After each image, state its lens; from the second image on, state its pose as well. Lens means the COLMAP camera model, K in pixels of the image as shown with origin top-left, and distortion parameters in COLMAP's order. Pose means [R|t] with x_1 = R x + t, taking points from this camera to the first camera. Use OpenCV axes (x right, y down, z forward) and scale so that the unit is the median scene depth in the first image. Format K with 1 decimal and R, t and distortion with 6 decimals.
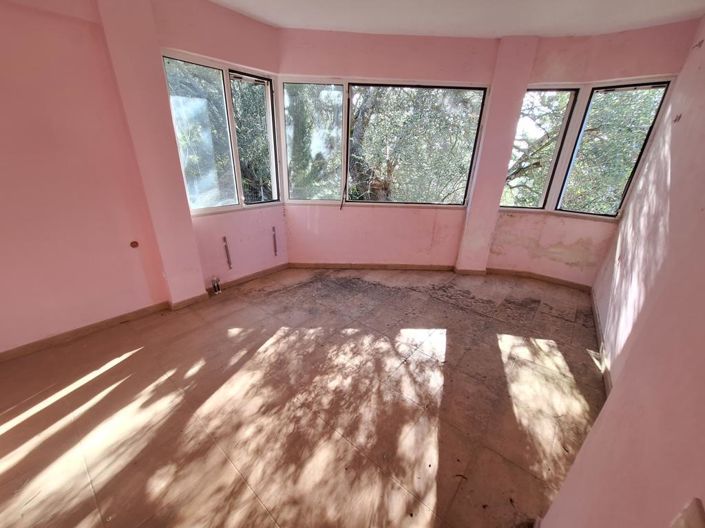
lens RADIAL K [[274.4, 0, 346.4], [0, 274.4, 267.4], [0, 0, 1]] dist [-0.014777, -0.000163]
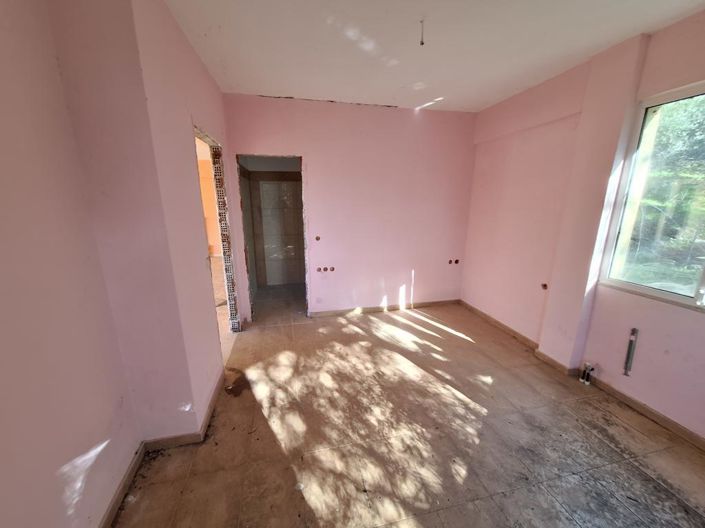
lens RADIAL K [[274.4, 0, 347.2], [0, 274.4, 264.6], [0, 0, 1]] dist [-0.014777, -0.000163]
pose [[-0.591003, 0.151468, -0.792321, 0.750787], [-0.322975, 0.855619, 0.404480, -0.442929], [0.739190, 0.494949, -0.456753, 1.066137]]
